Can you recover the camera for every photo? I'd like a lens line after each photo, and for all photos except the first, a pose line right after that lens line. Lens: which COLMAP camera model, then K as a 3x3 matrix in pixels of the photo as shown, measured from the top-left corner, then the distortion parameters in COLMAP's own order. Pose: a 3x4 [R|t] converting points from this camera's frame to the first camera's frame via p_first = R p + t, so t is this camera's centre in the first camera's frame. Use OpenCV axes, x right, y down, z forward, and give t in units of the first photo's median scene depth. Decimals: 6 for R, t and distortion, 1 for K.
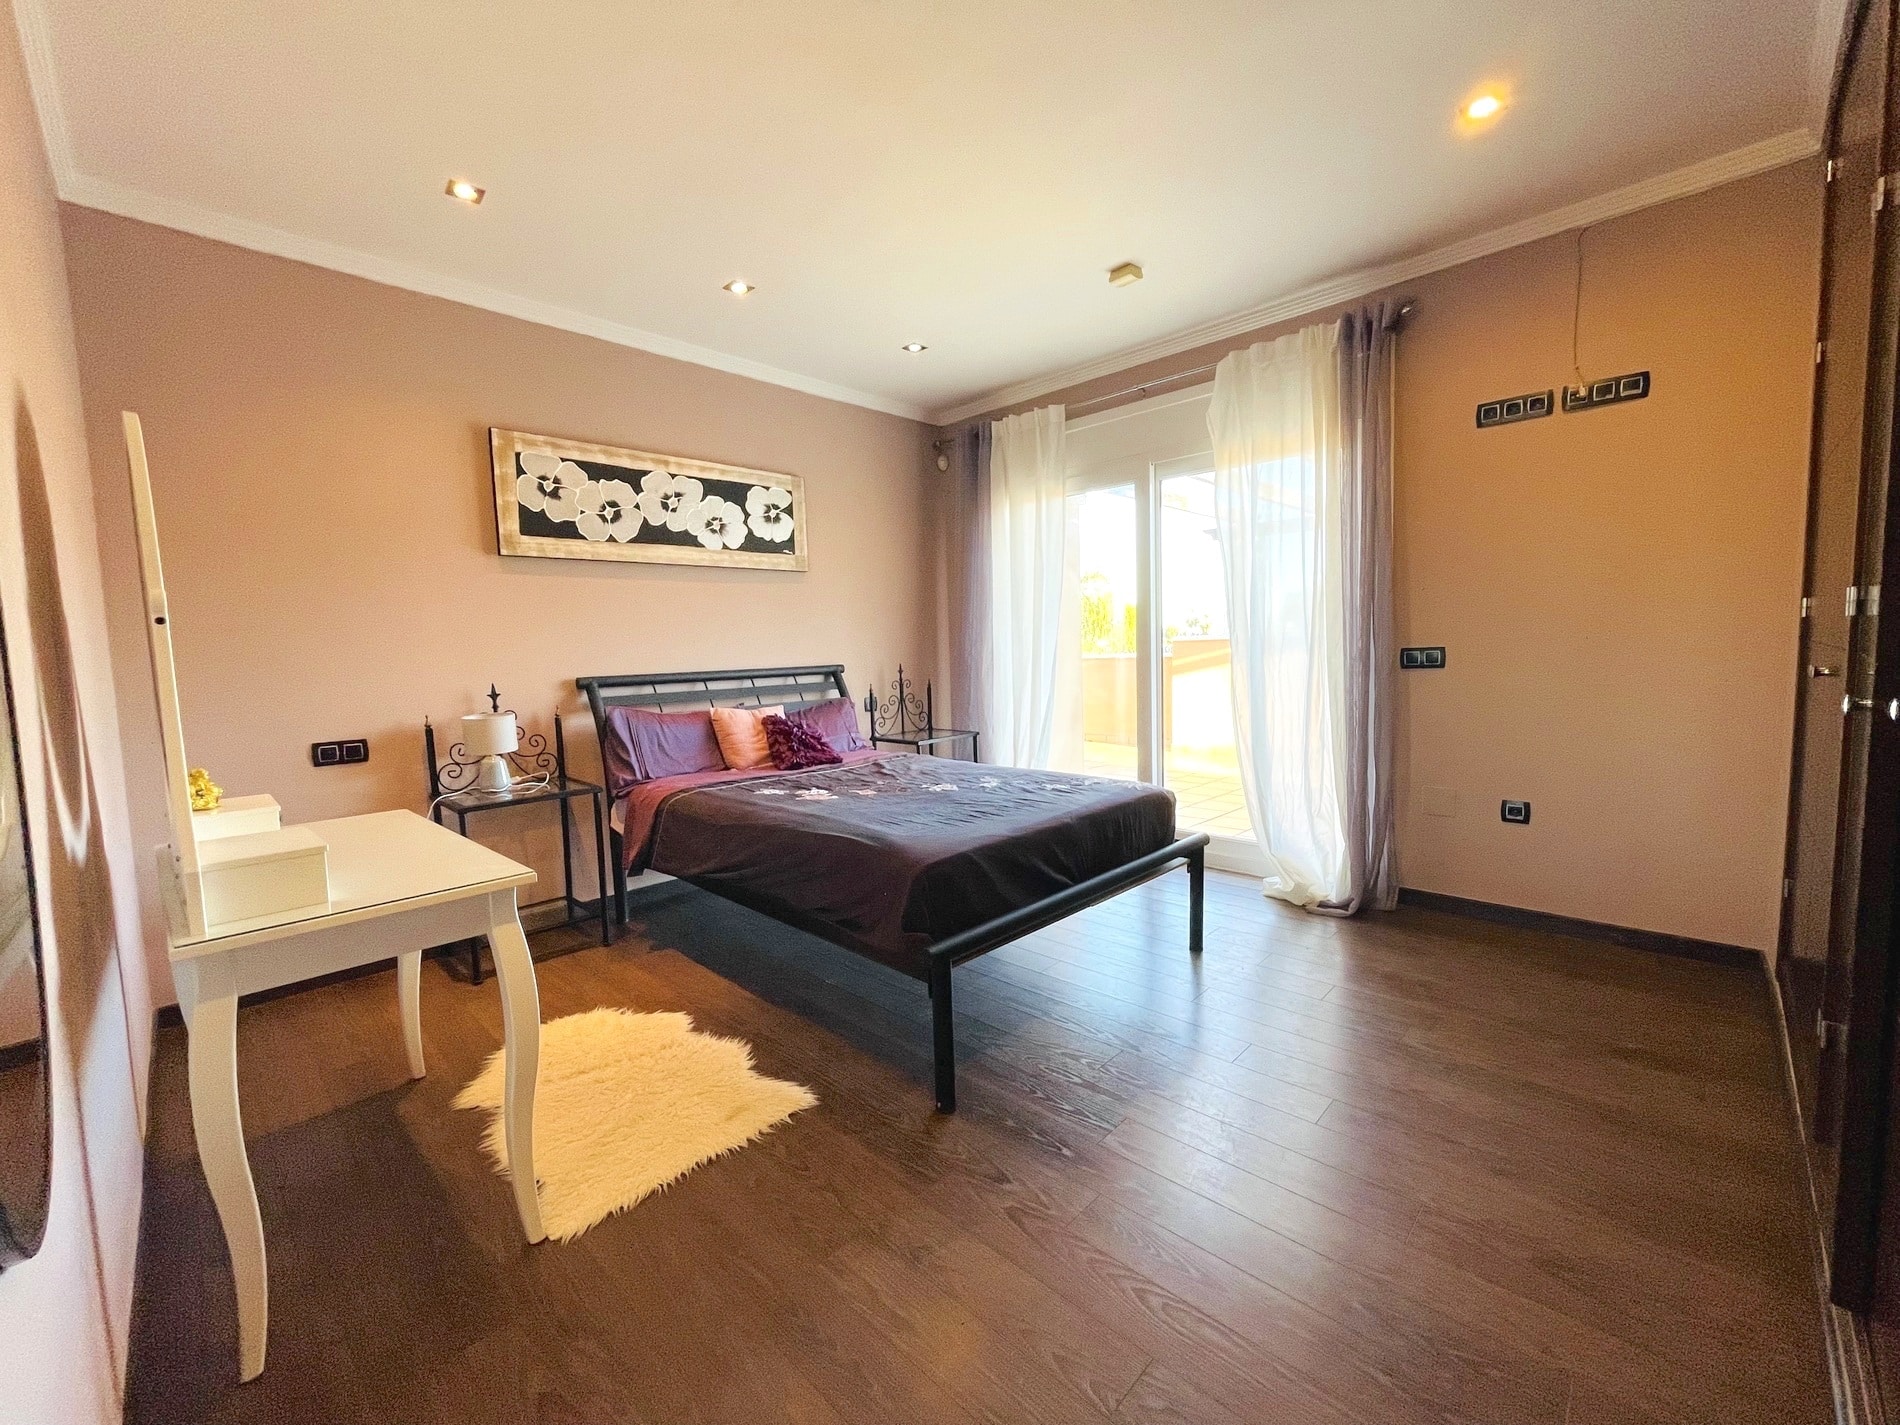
lens RADIAL K [[763.8, 0, 954.8], [0, 763.8, 705.3], [0, 0, 1]] dist [0.000509, 0.000154]
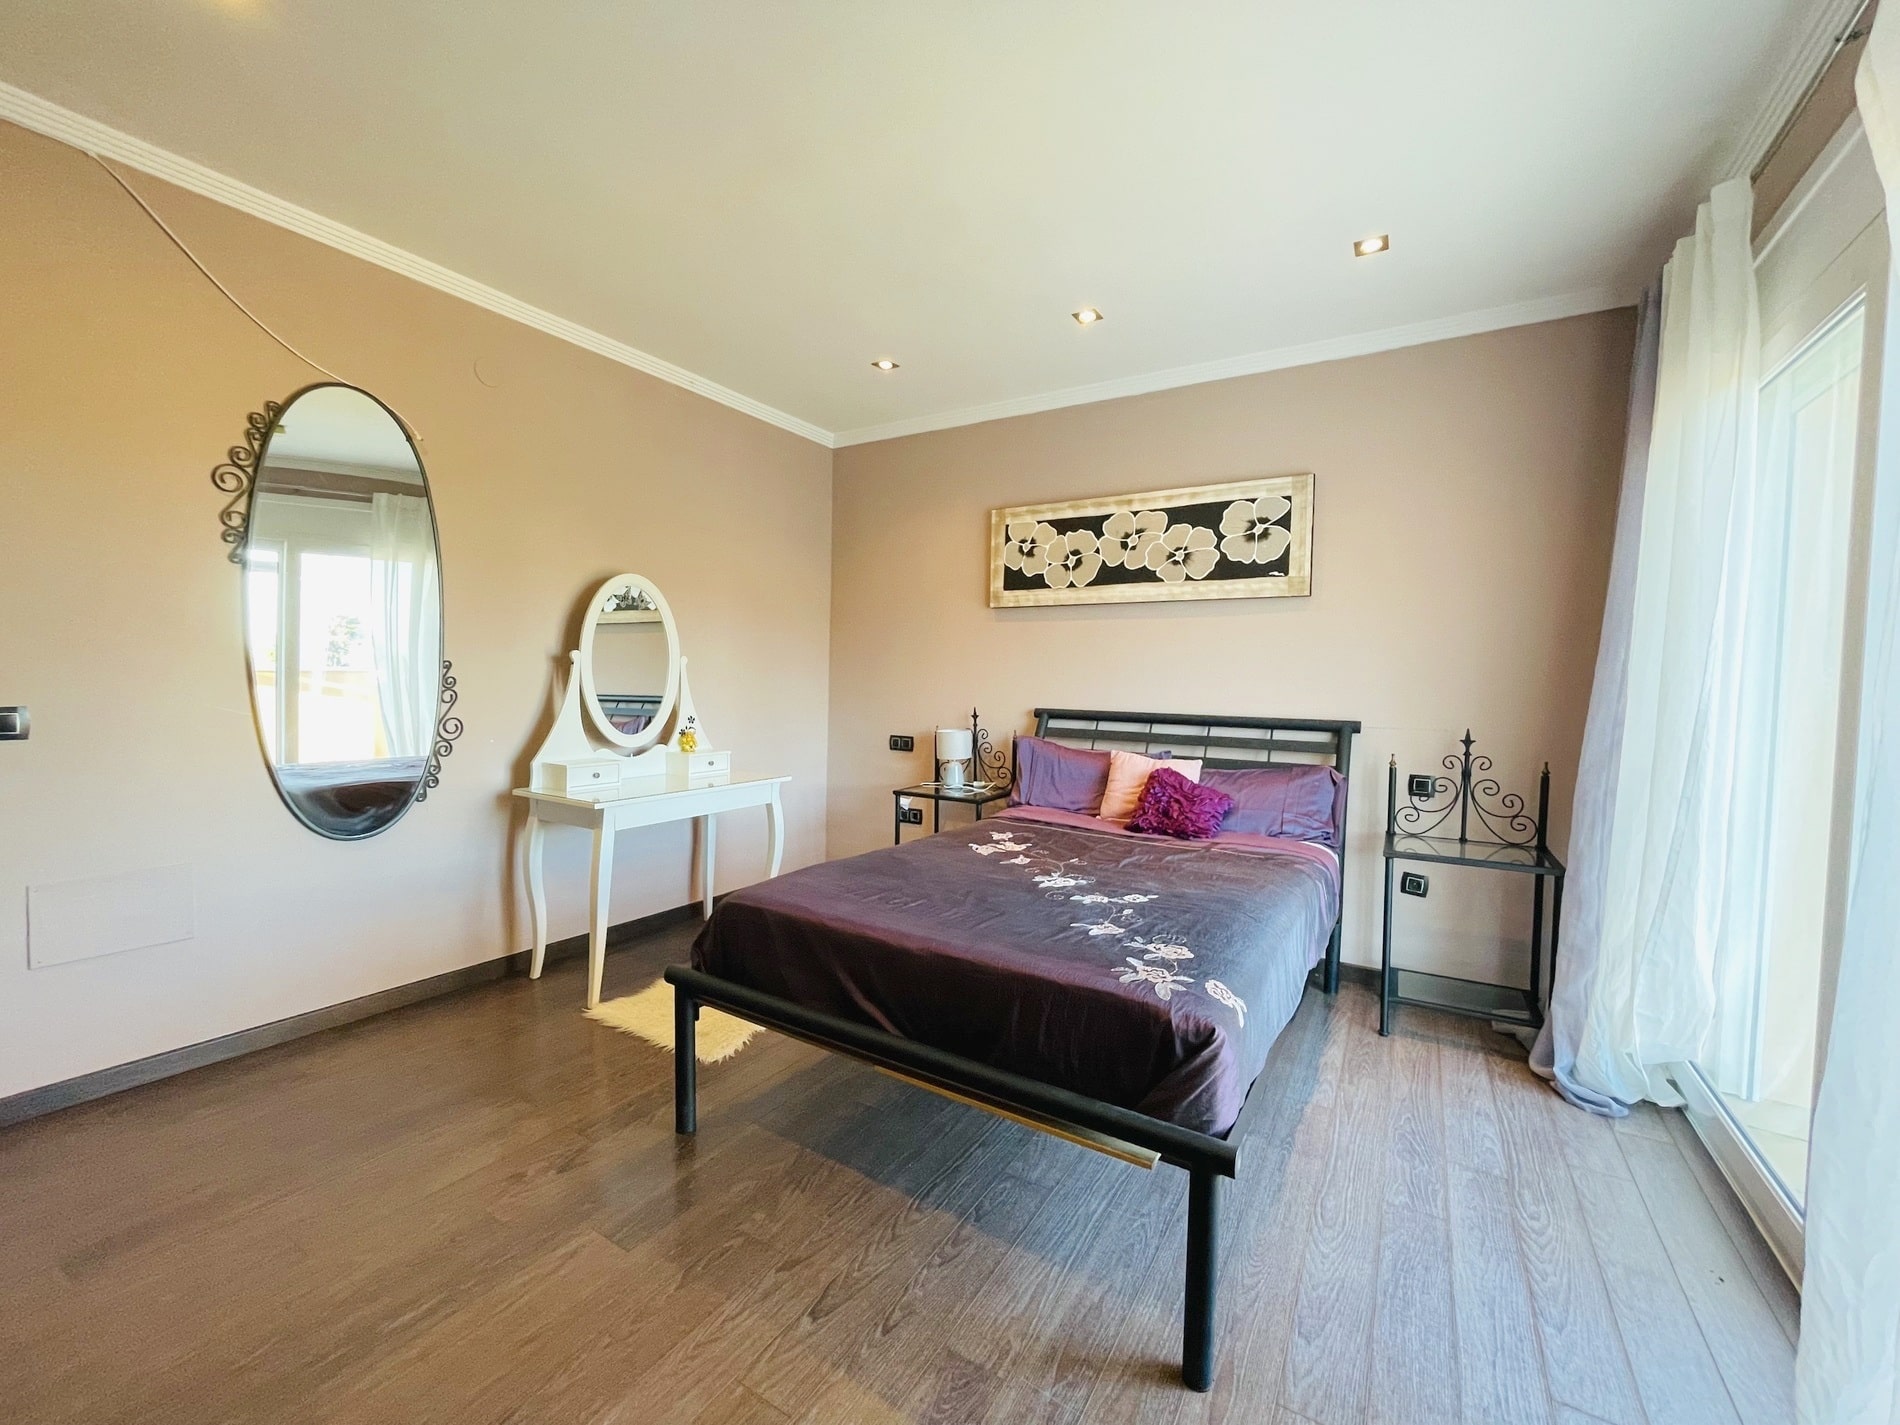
lens RADIAL K [[763.8, 0, 950.4], [0, 763.8, 715.8], [0, 0, 1]] dist [0.000509, 0.000154]
pose [[0.212039, 0.070771, -0.974695, 0.567190], [-0.112934, 0.992467, 0.047493, -0.061121], [0.970714, 0.100006, 0.218434, 0.584927]]
